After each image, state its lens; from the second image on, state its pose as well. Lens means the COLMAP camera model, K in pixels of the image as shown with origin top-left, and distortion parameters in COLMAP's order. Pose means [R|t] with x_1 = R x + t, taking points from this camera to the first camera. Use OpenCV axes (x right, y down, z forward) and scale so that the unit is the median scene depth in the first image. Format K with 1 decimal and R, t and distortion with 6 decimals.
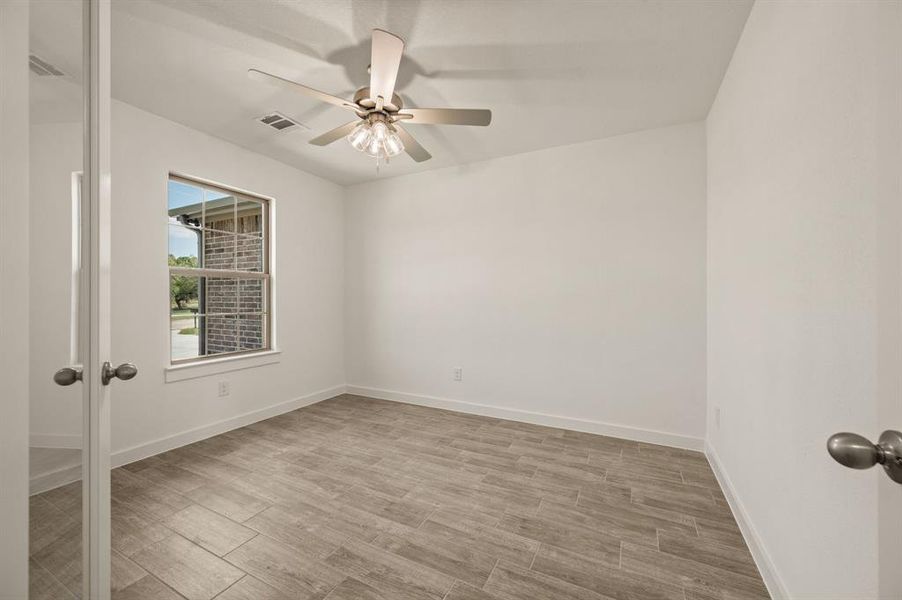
lens RADIAL K [[362.2, 0, 457.4], [0, 362.2, 289.4], [0, 0, 1]] dist [0.000220, 0.000128]
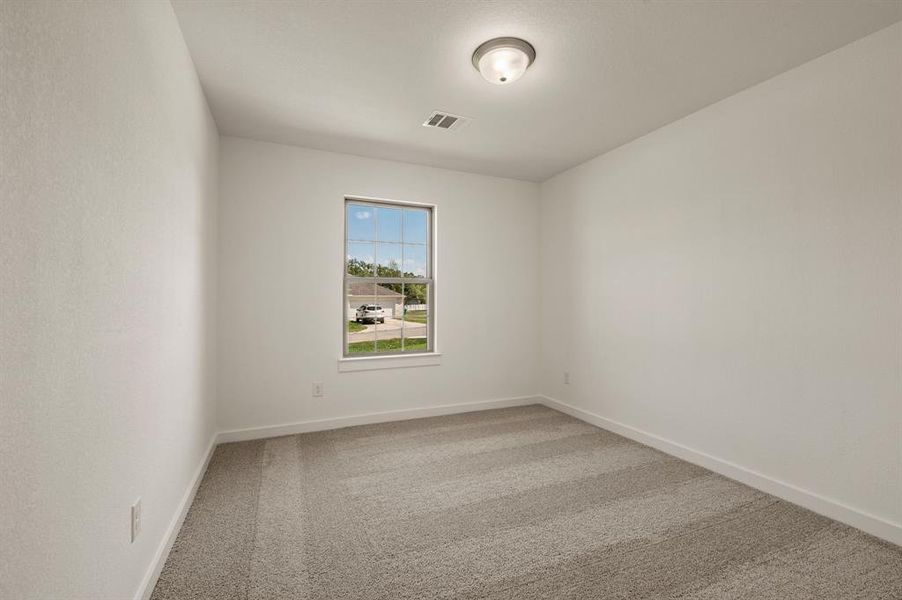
lens RADIAL K [[342.8, 0, 451.0], [0, 342.8, 300.0], [0, 0, 1]] dist [-0.000615, 0.000014]
pose [[0.750210, 0.008603, -0.661144, 0.171256], [0.005208, 0.999807, 0.018919, -0.000313], [0.661179, -0.017636, 0.750021, 0.300984]]
